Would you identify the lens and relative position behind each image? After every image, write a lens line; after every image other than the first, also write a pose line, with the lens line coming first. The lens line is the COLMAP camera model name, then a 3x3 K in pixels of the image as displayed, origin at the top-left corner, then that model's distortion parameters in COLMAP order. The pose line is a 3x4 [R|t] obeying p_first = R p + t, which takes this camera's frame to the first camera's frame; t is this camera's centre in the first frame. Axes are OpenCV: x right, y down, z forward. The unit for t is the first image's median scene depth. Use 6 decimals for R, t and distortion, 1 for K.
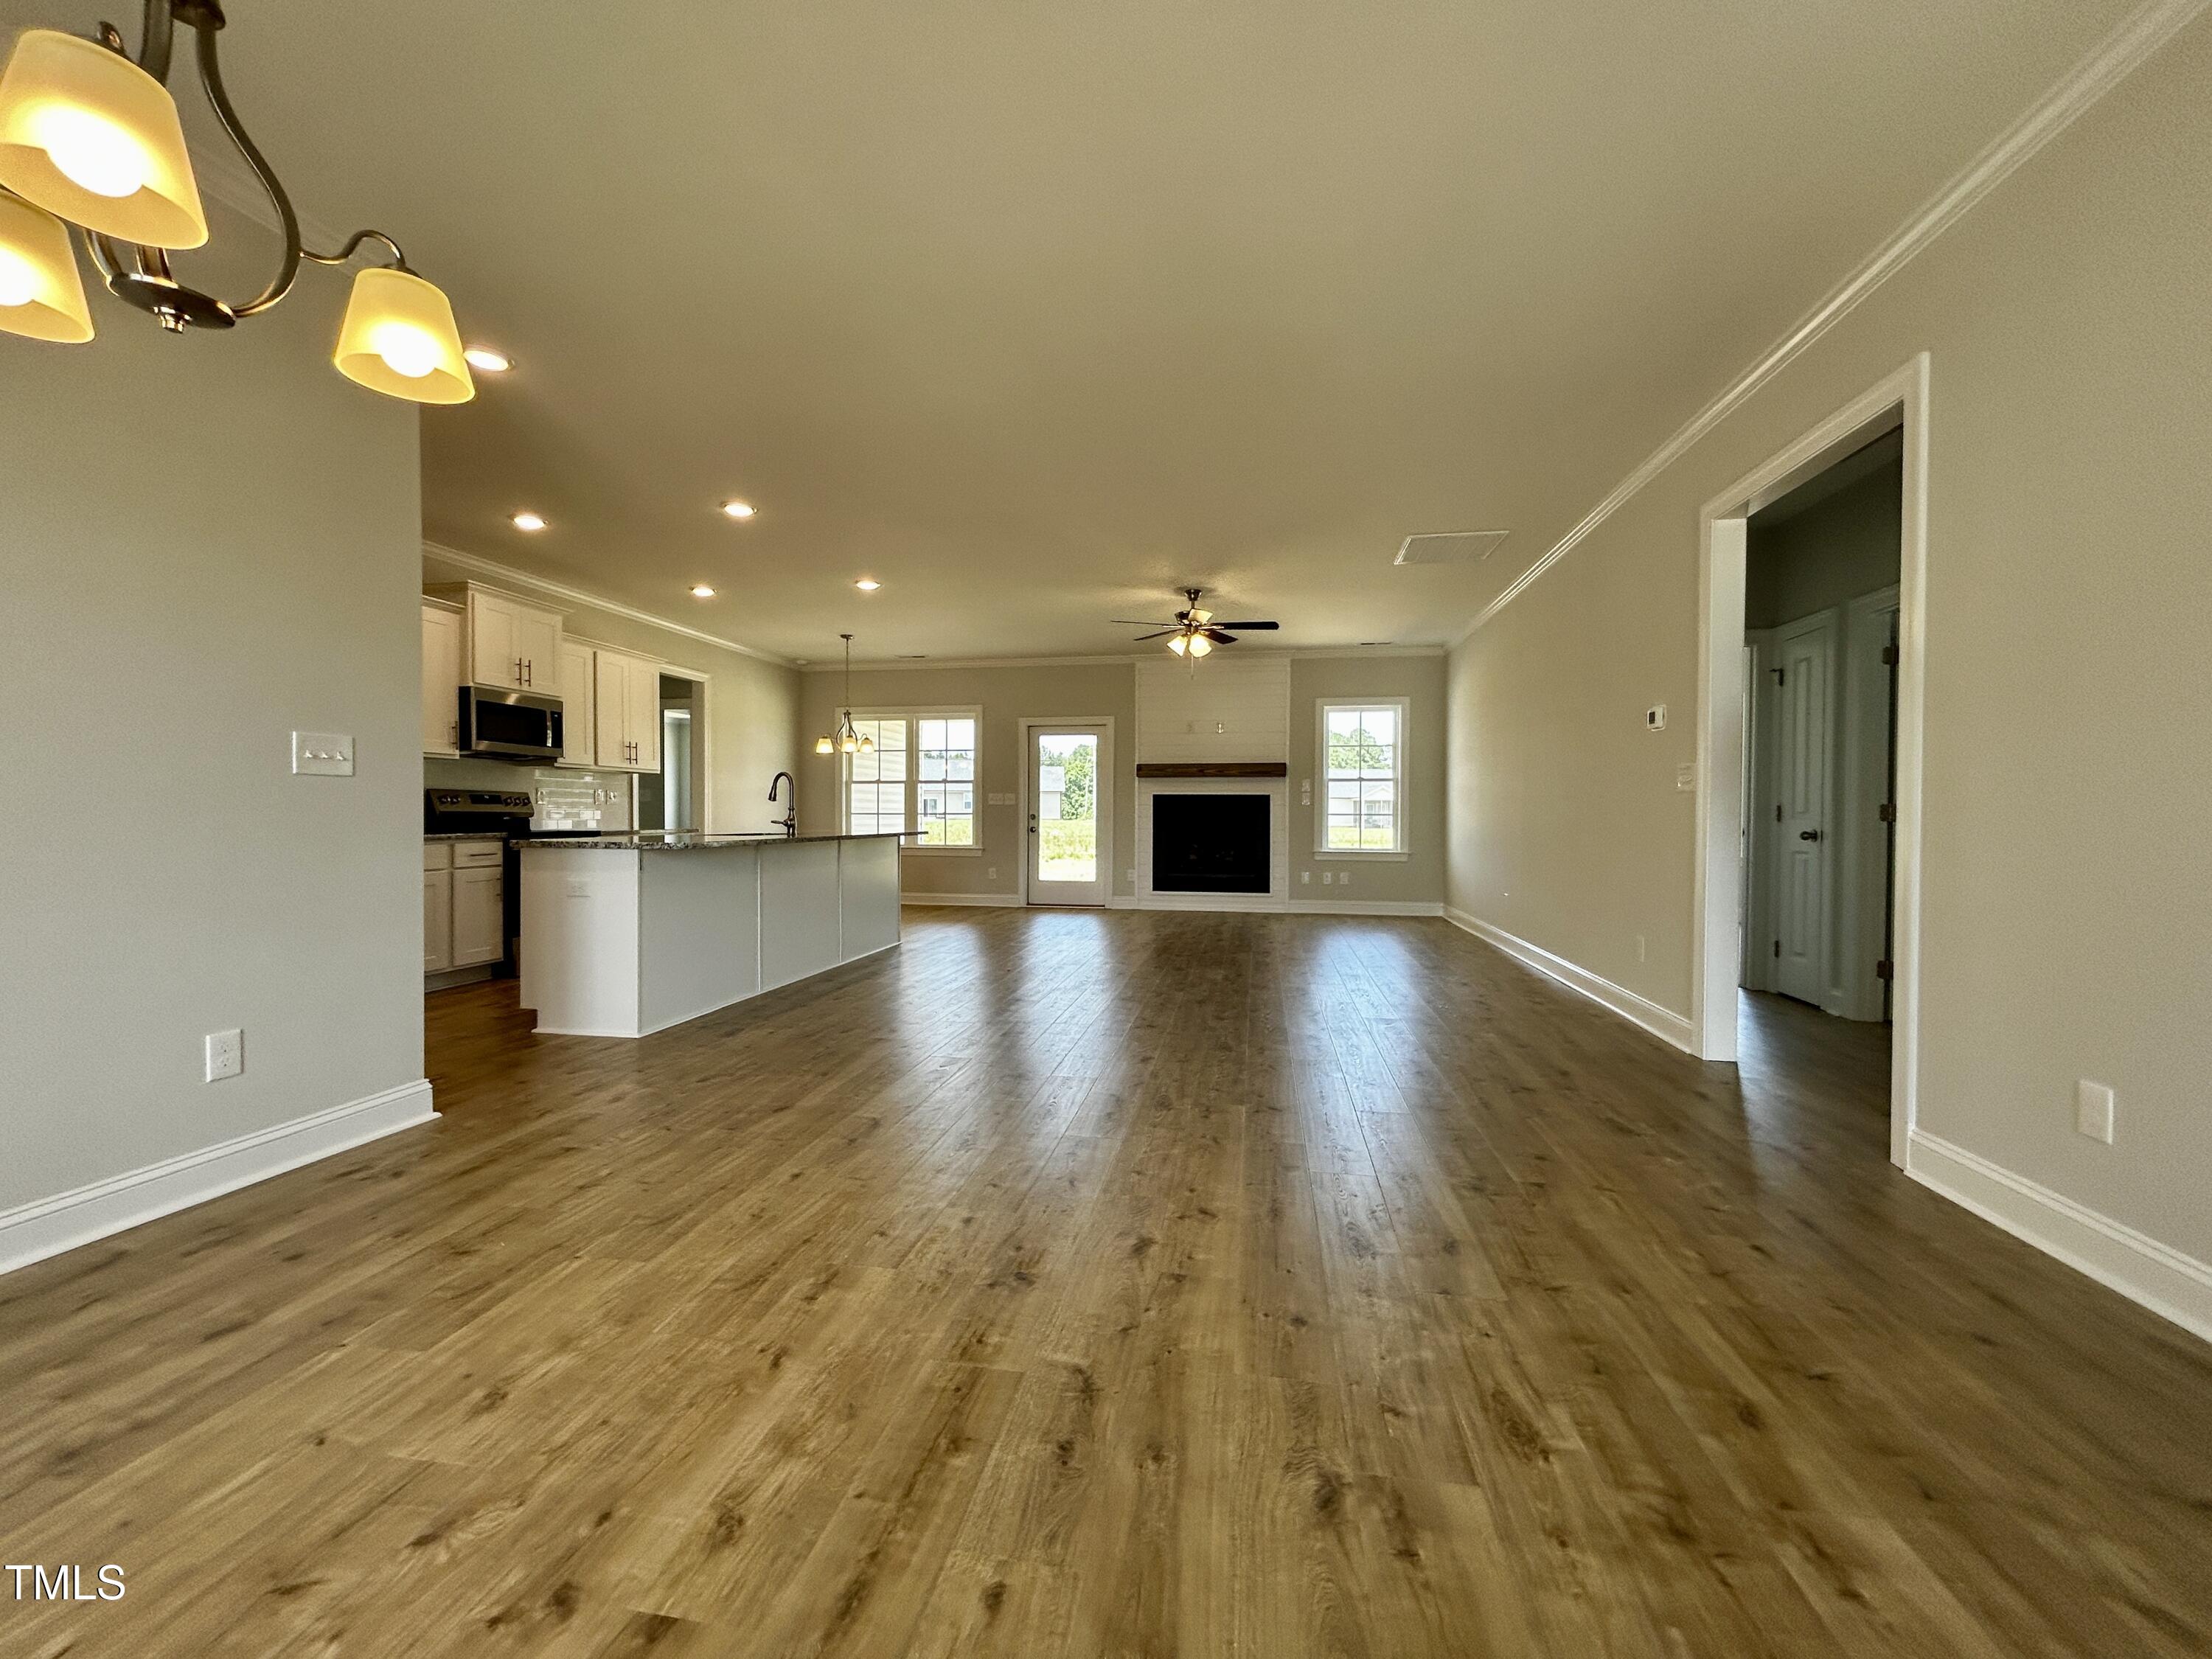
lens RADIAL K [[890.4, 0, 1104.4], [0, 890.4, 830.3], [0, 0, 1]] dist [0.001365, -0.000184]
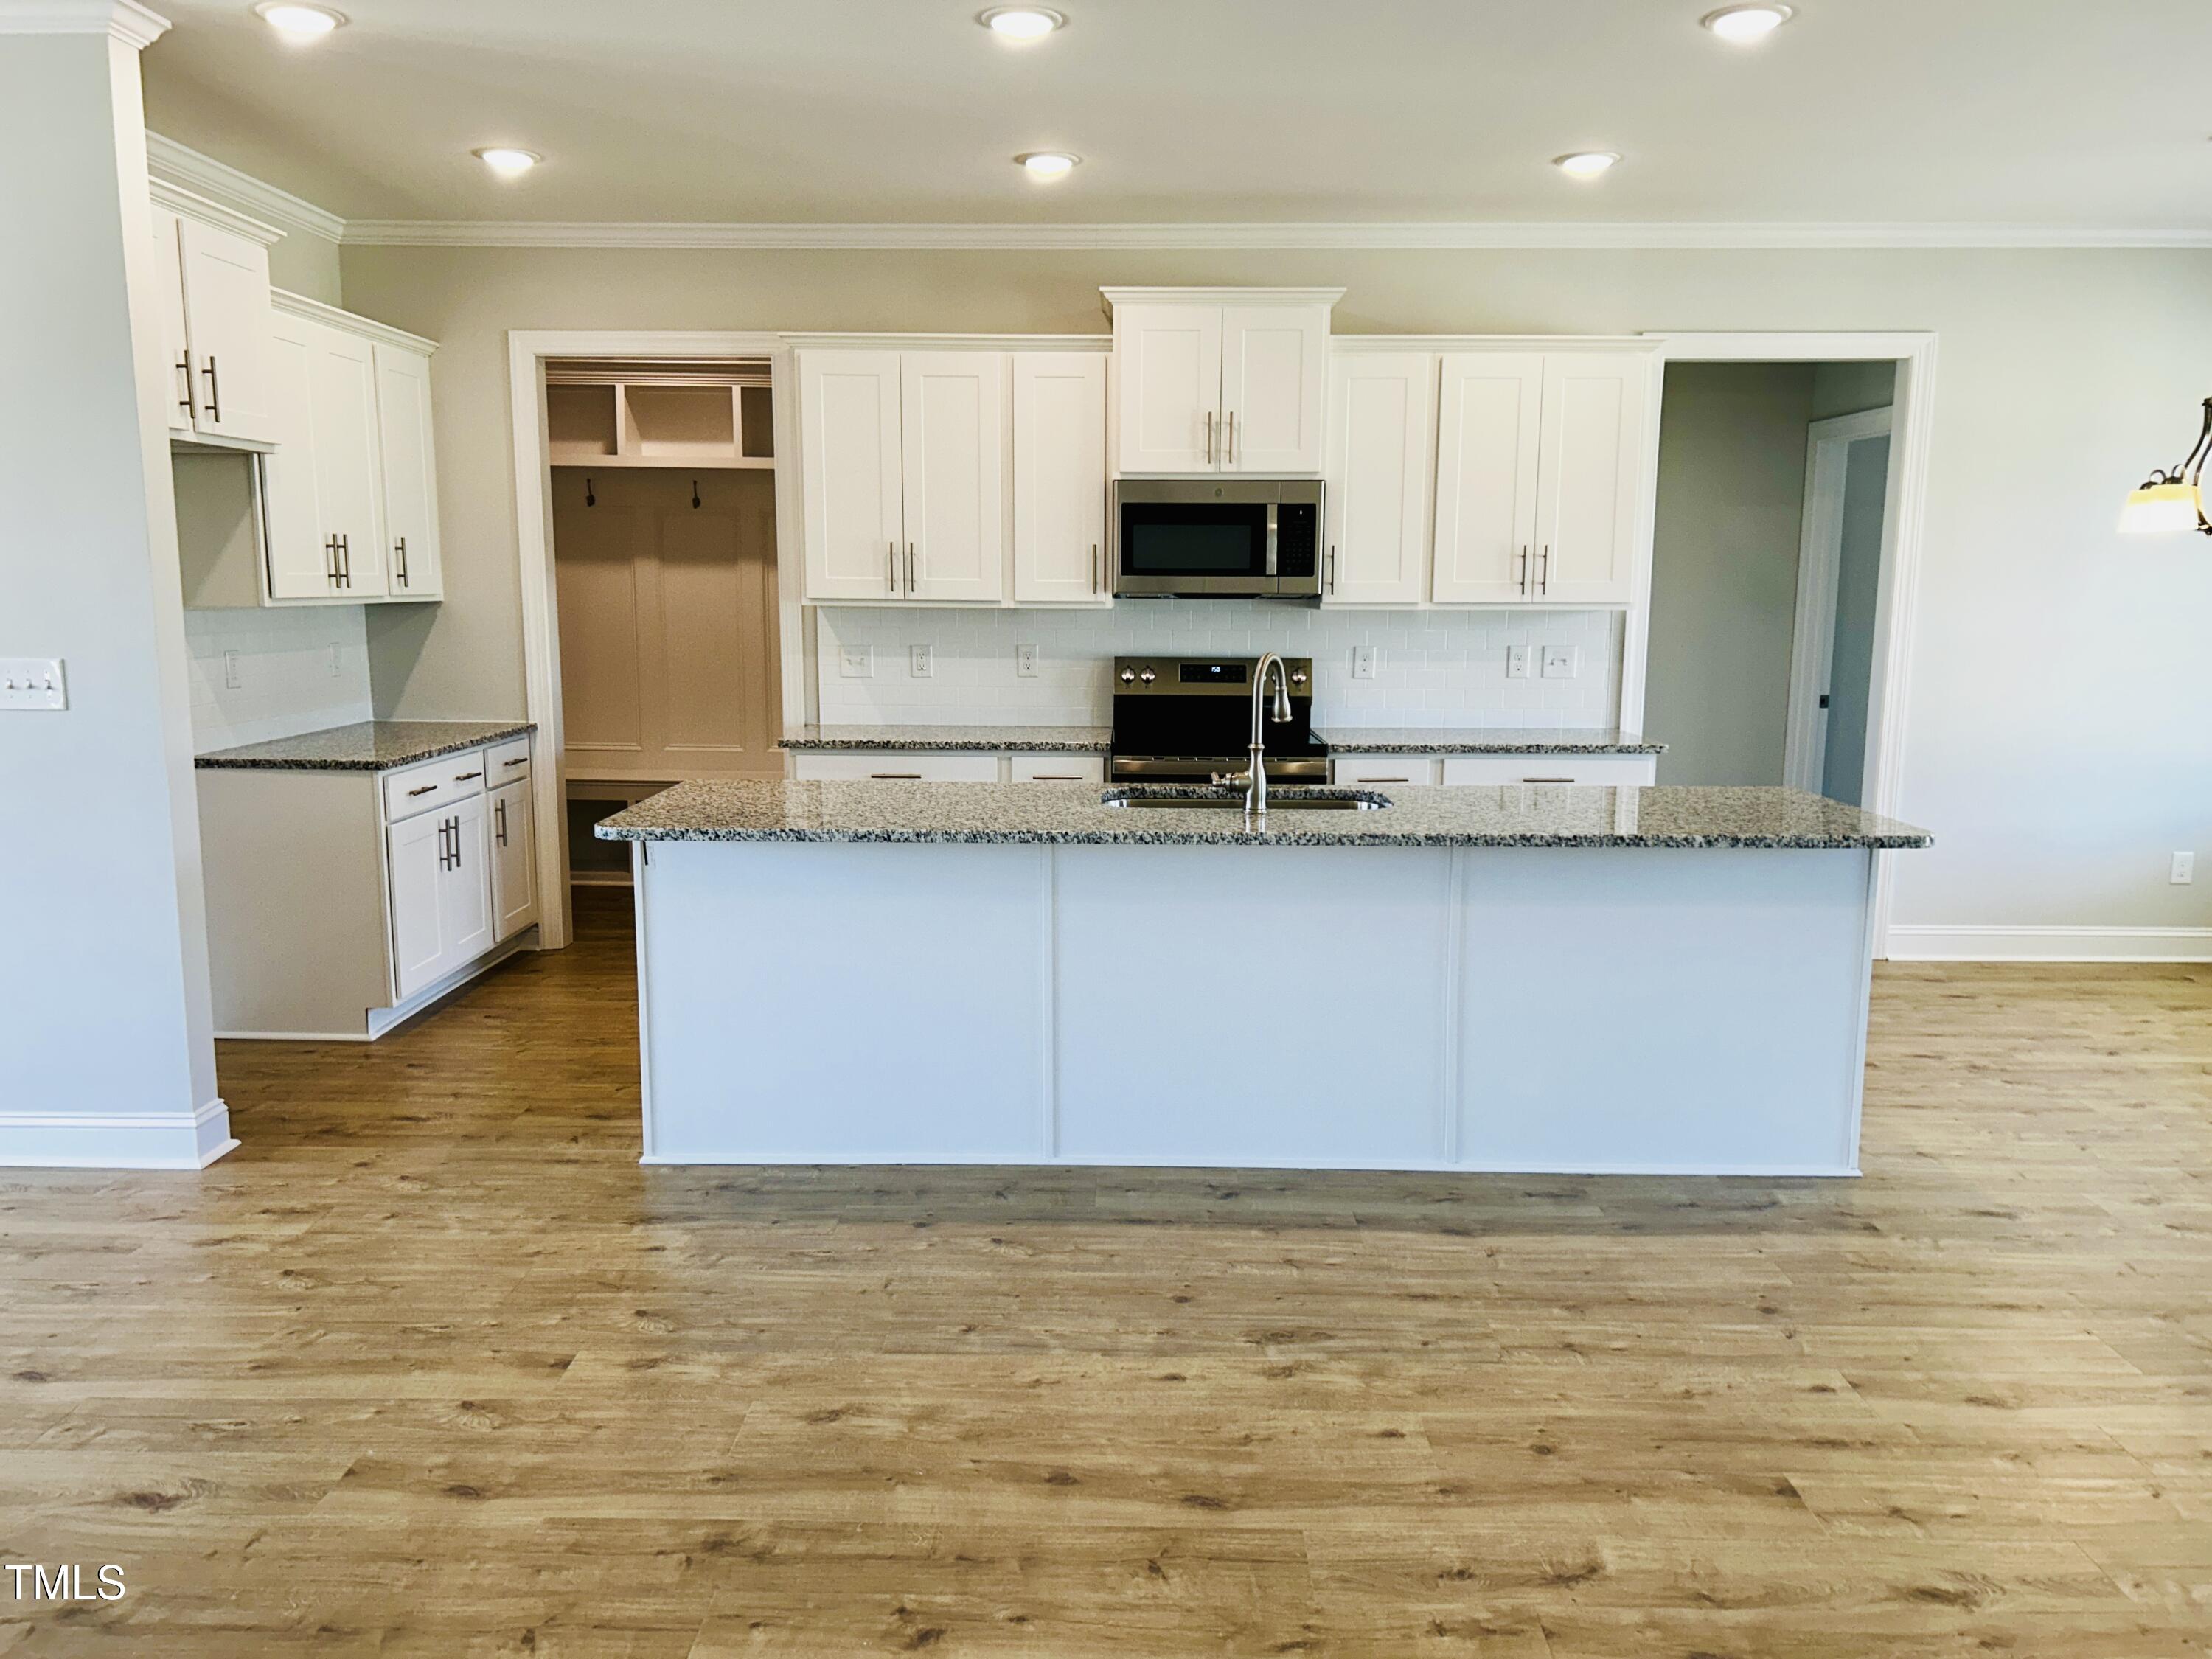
lens RADIAL K [[1671.7, 0, 1113.6], [0, 1671.7, 848.0], [0, 0, 1]] dist [0.036172, -0.038885]
pose [[0.157423, 0.155007, -0.975290, 0.220958], [-0.021152, 0.987907, 0.153598, -0.054994], [0.987305, -0.003550, 0.158798, 0.488972]]
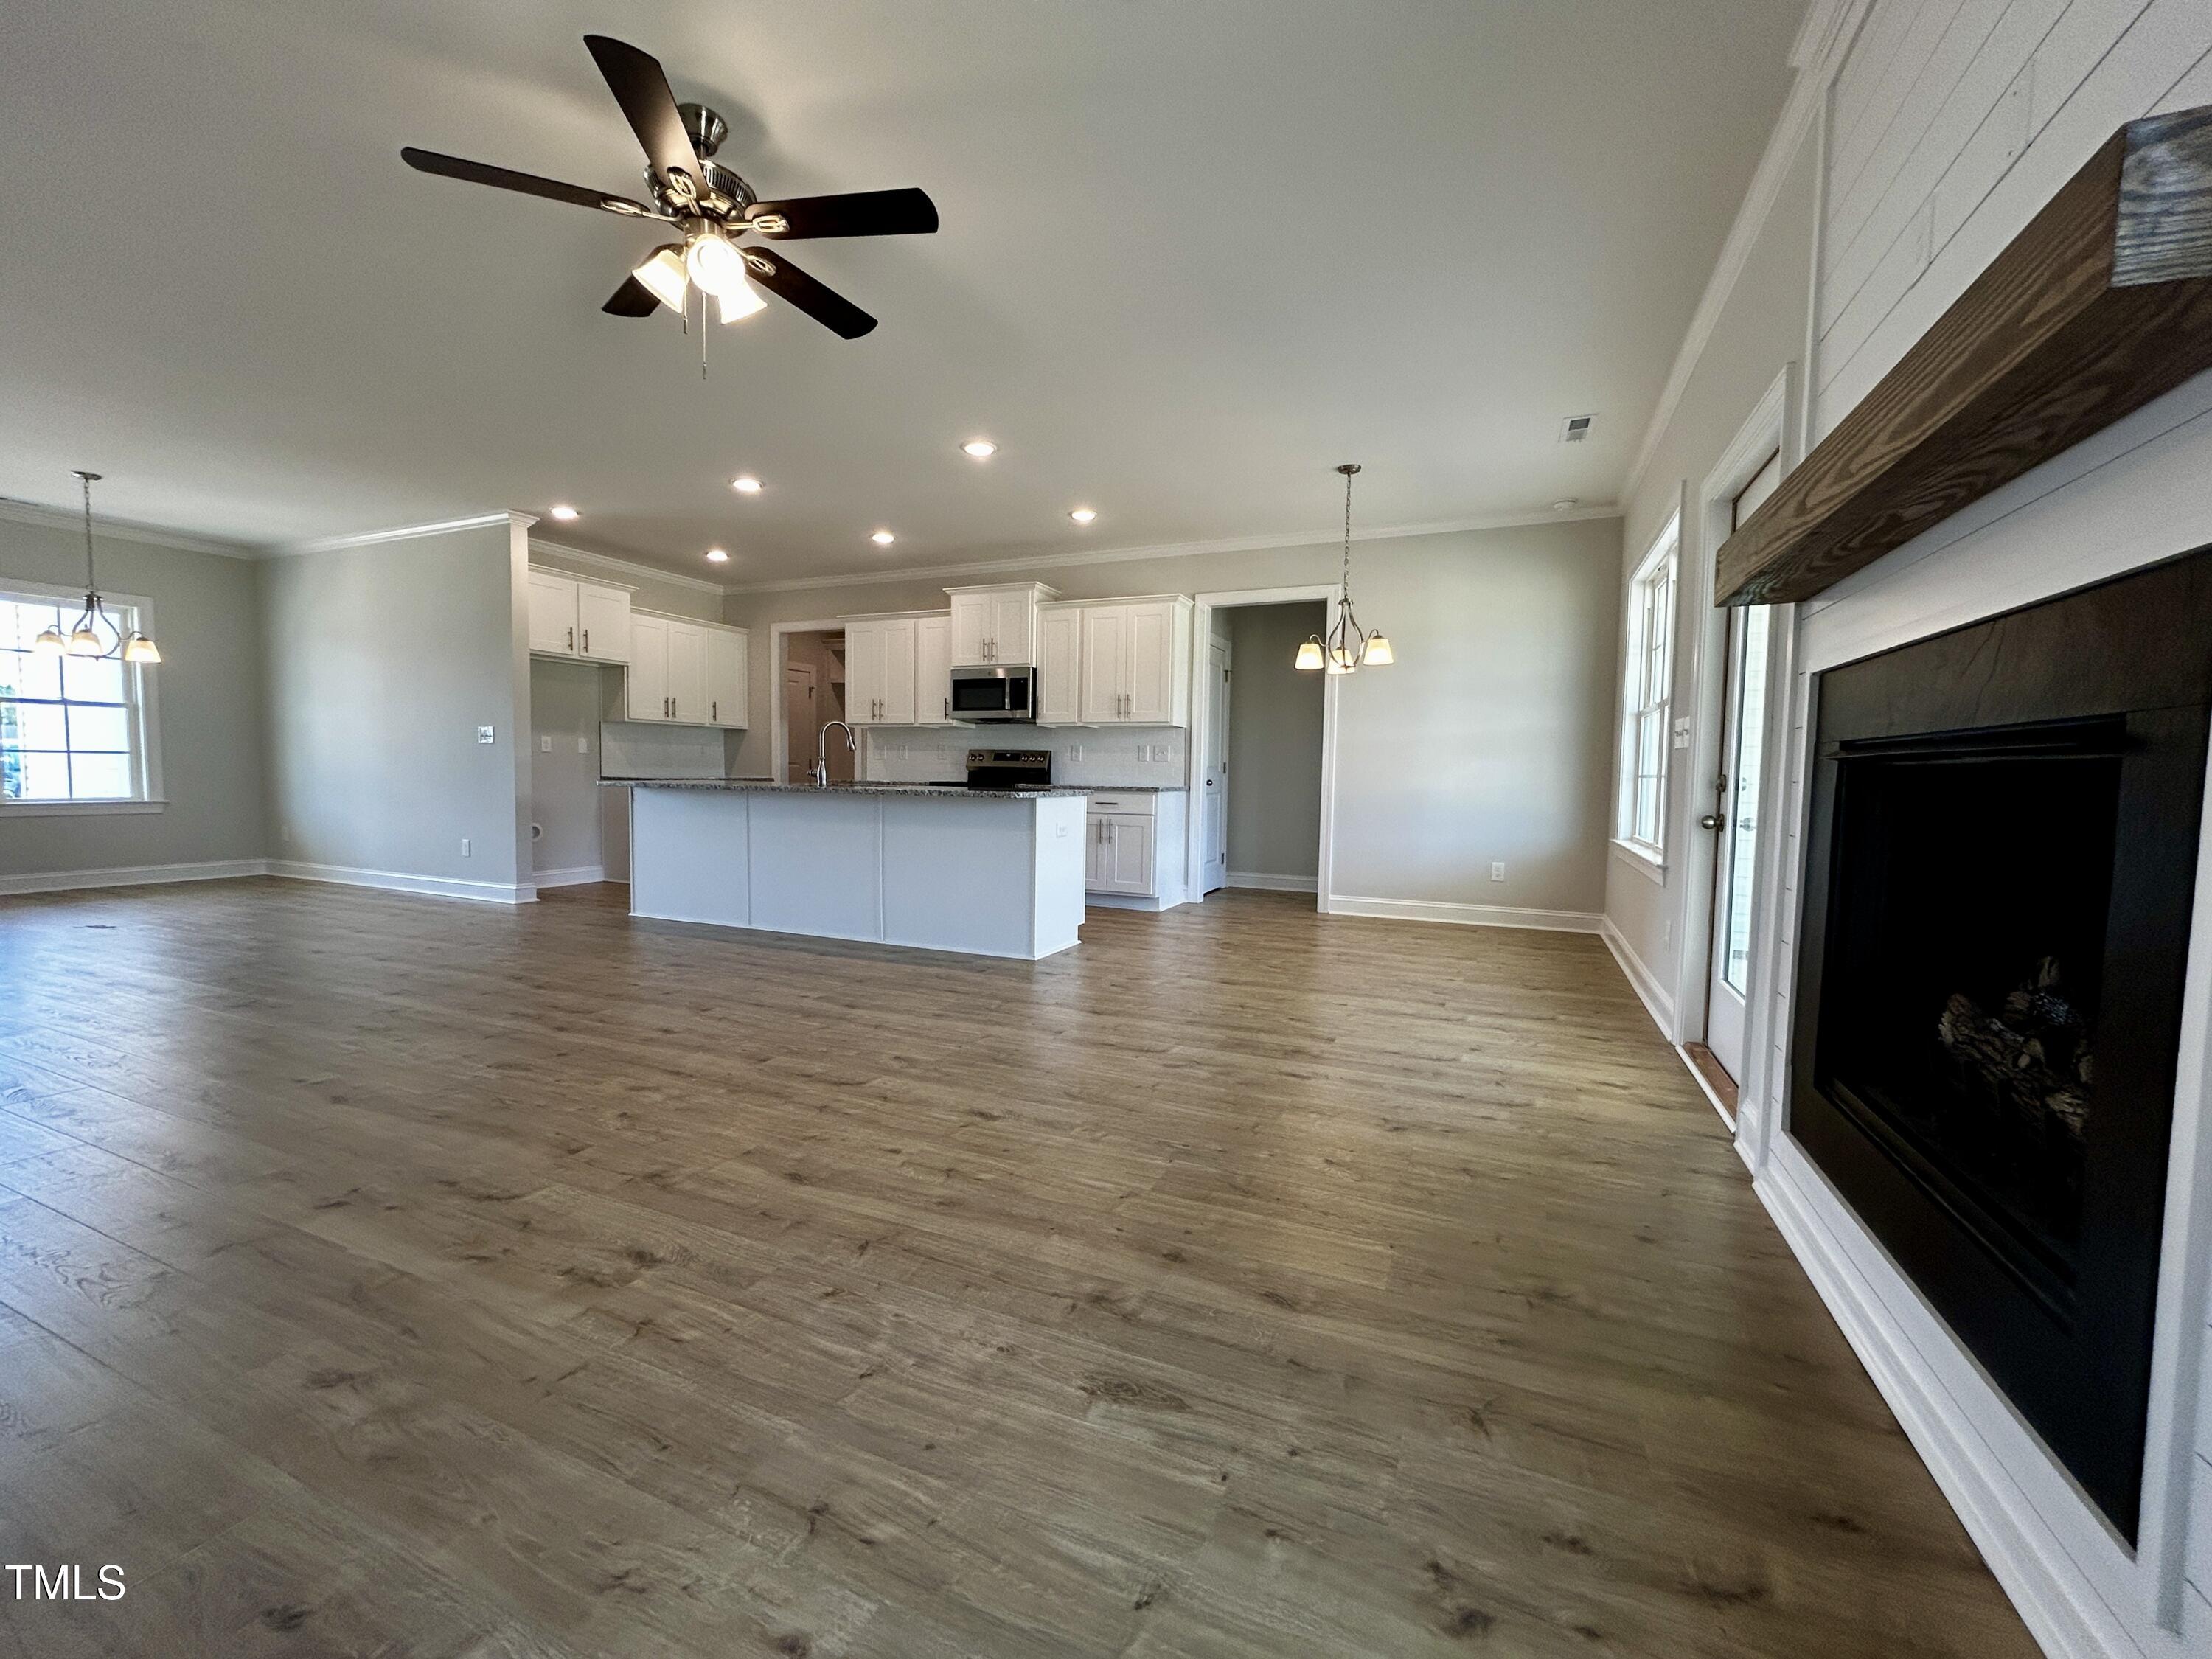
lens RADIAL K [[890.4, 0, 1102.1], [0, 890.4, 823.3], [0, 0, 1]] dist [0.001365, -0.000184]
pose [[-0.248782, 0.050144, -0.967261, 0.303923], [-0.034826, 0.997550, 0.060671, -0.013942], [0.967933, 0.048780, -0.246427, 0.914979]]
